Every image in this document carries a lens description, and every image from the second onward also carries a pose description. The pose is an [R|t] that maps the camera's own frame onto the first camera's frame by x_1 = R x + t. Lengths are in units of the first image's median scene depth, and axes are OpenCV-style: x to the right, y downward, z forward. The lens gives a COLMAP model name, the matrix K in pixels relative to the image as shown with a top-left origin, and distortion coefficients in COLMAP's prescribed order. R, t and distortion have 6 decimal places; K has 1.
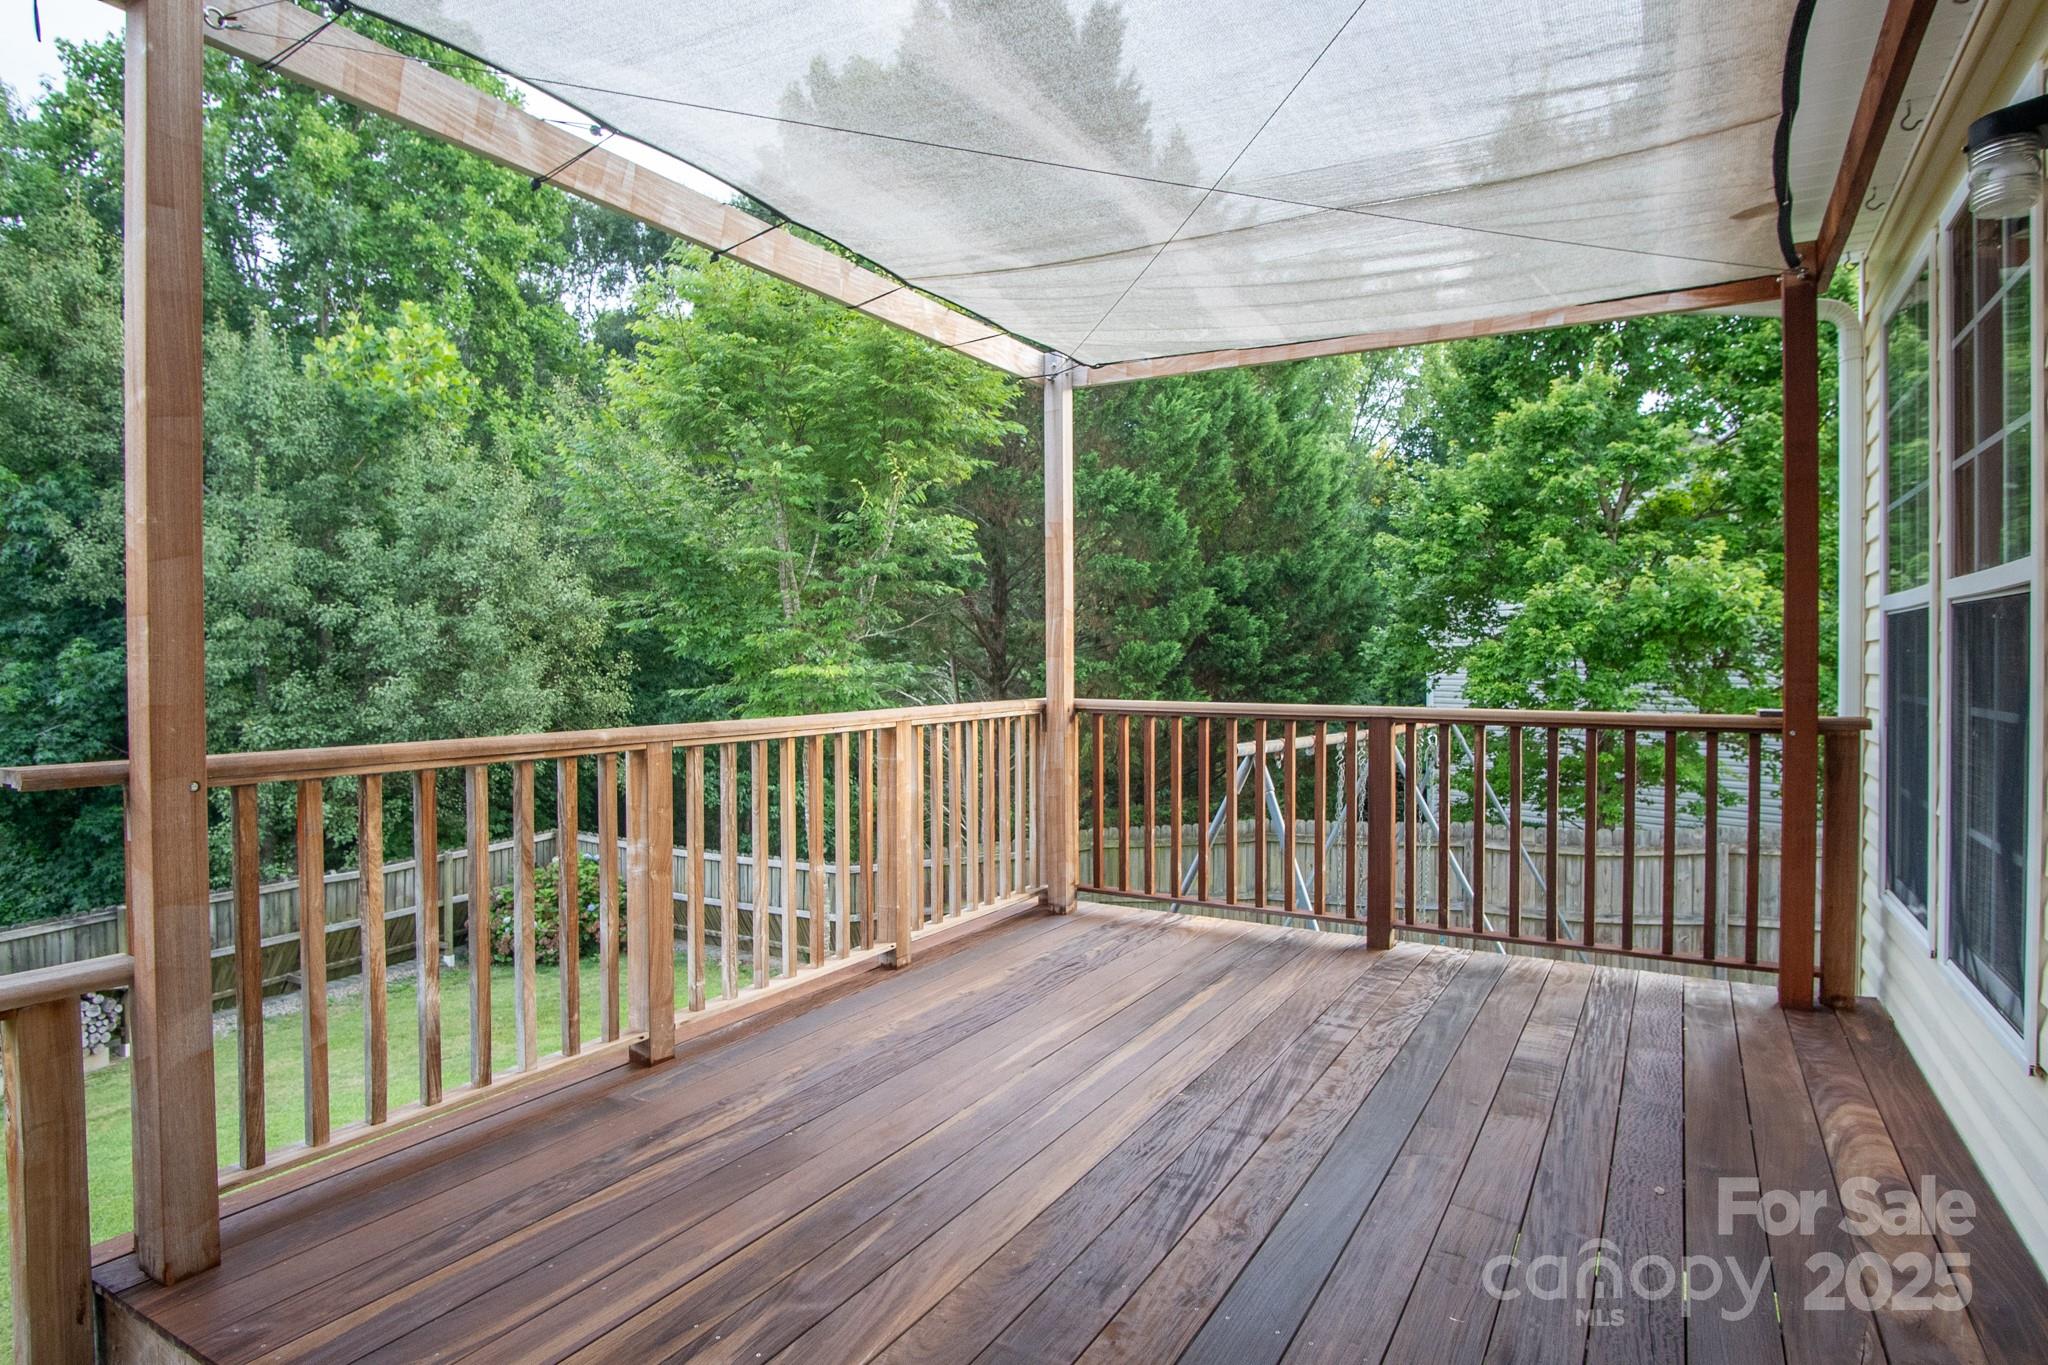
lens RADIAL K [[1101.1, 0, 1029.2], [0, 1101.1, 677.4], [0, 0, 1]] dist [-0.040707, 0.011768]
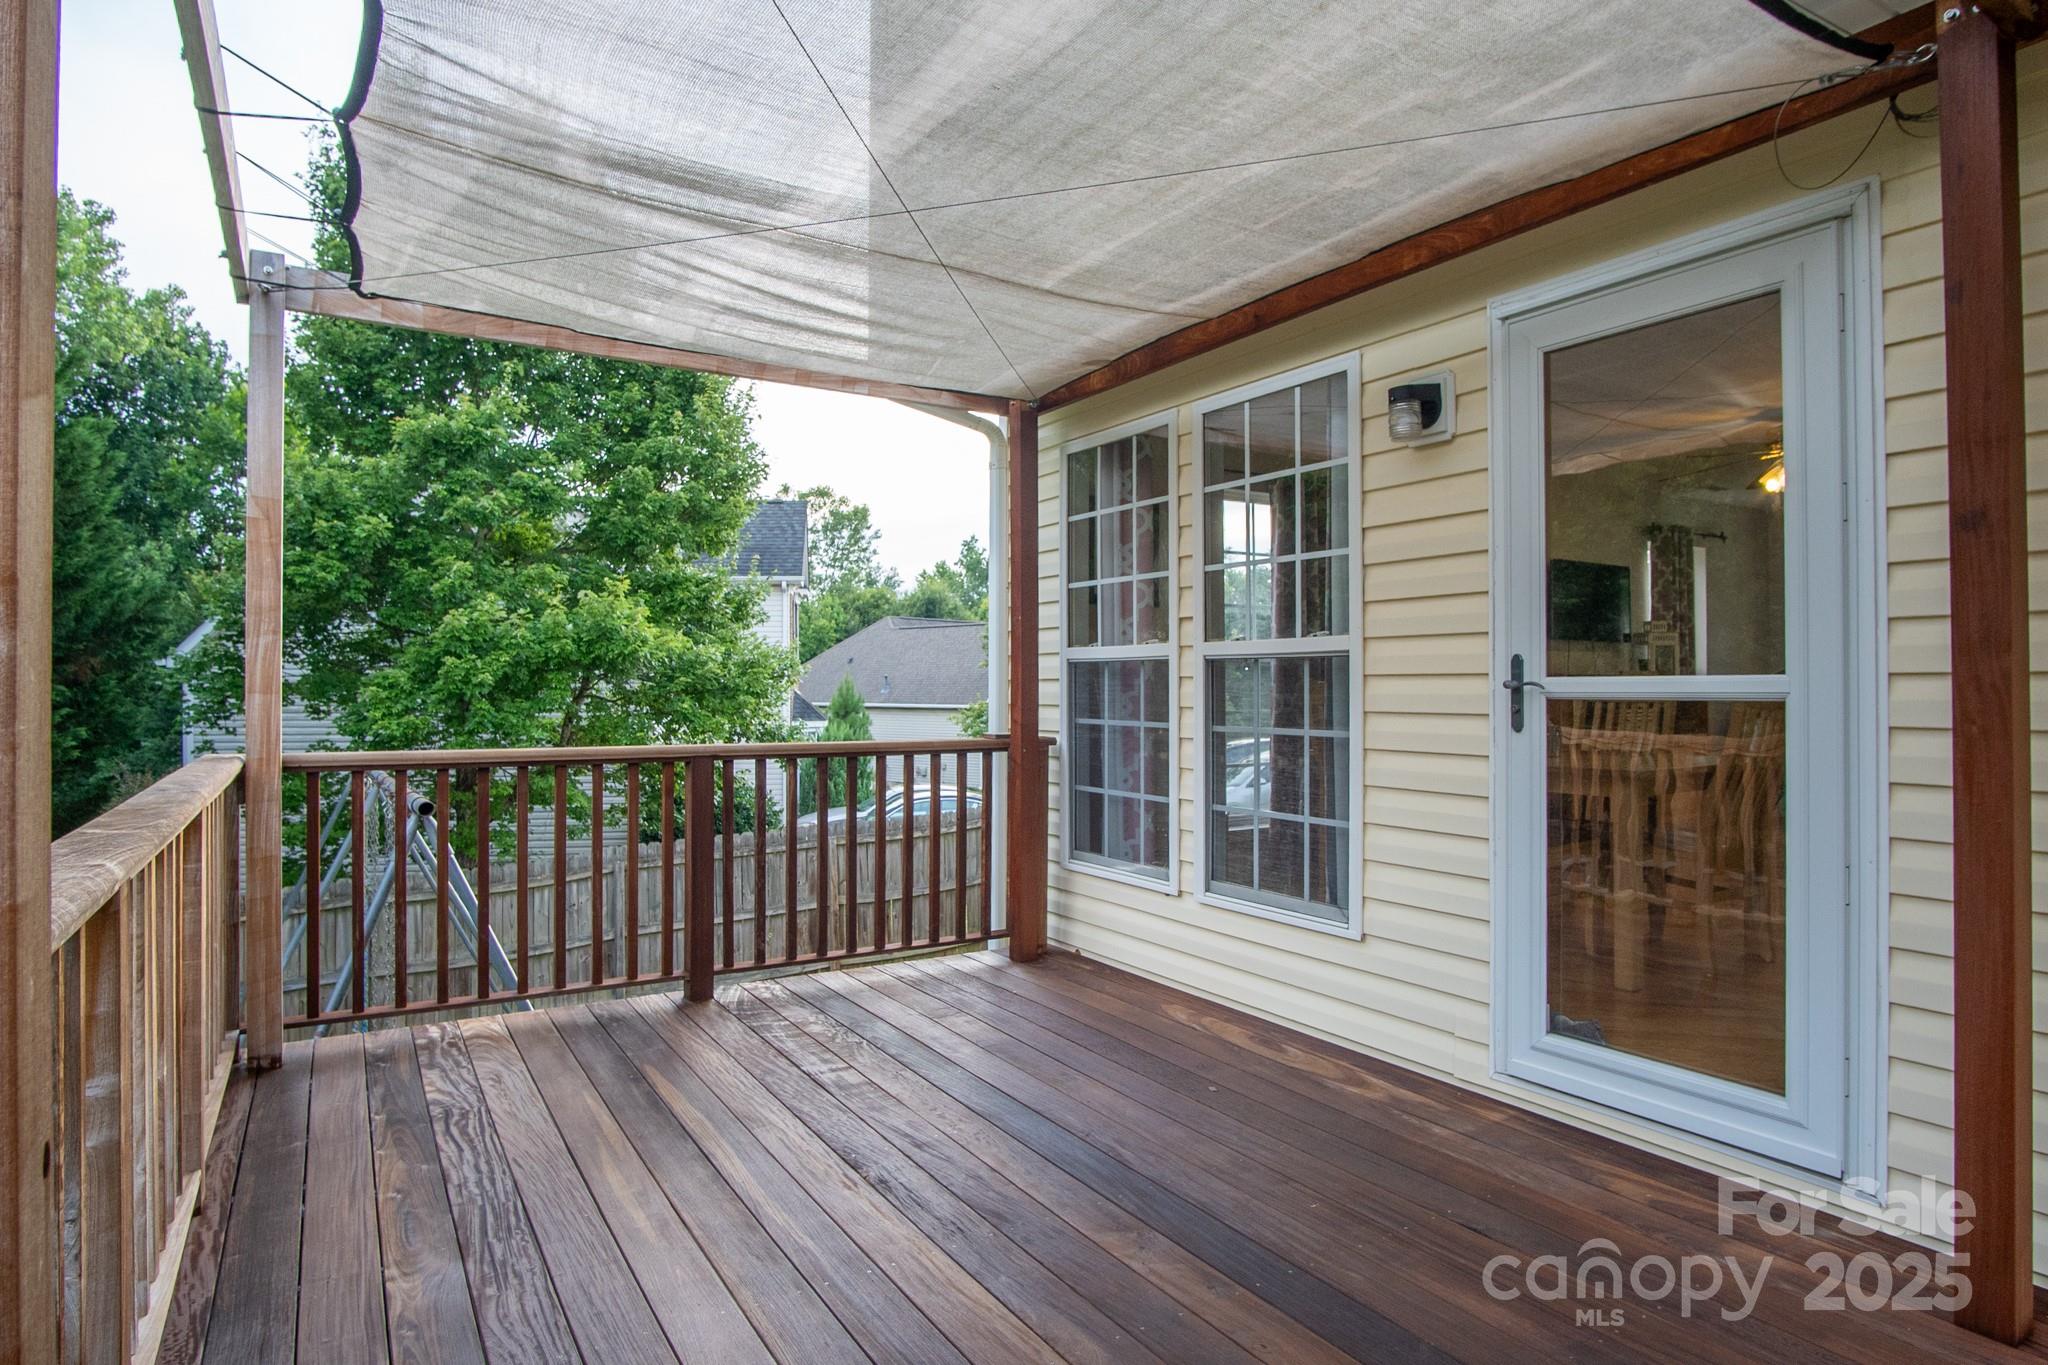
lens RADIAL K [[1137.3, 0, 1056.3], [0, 1137.3, 660.1], [0, 0, 1]] dist [-0.033223, 0.008782]
pose [[0.461751, 0.021802, 0.886742, -0.155074], [0.014467, 0.999380, -0.032105, -0.003895], [-0.886892, 0.027653, 0.461149, 0.100868]]
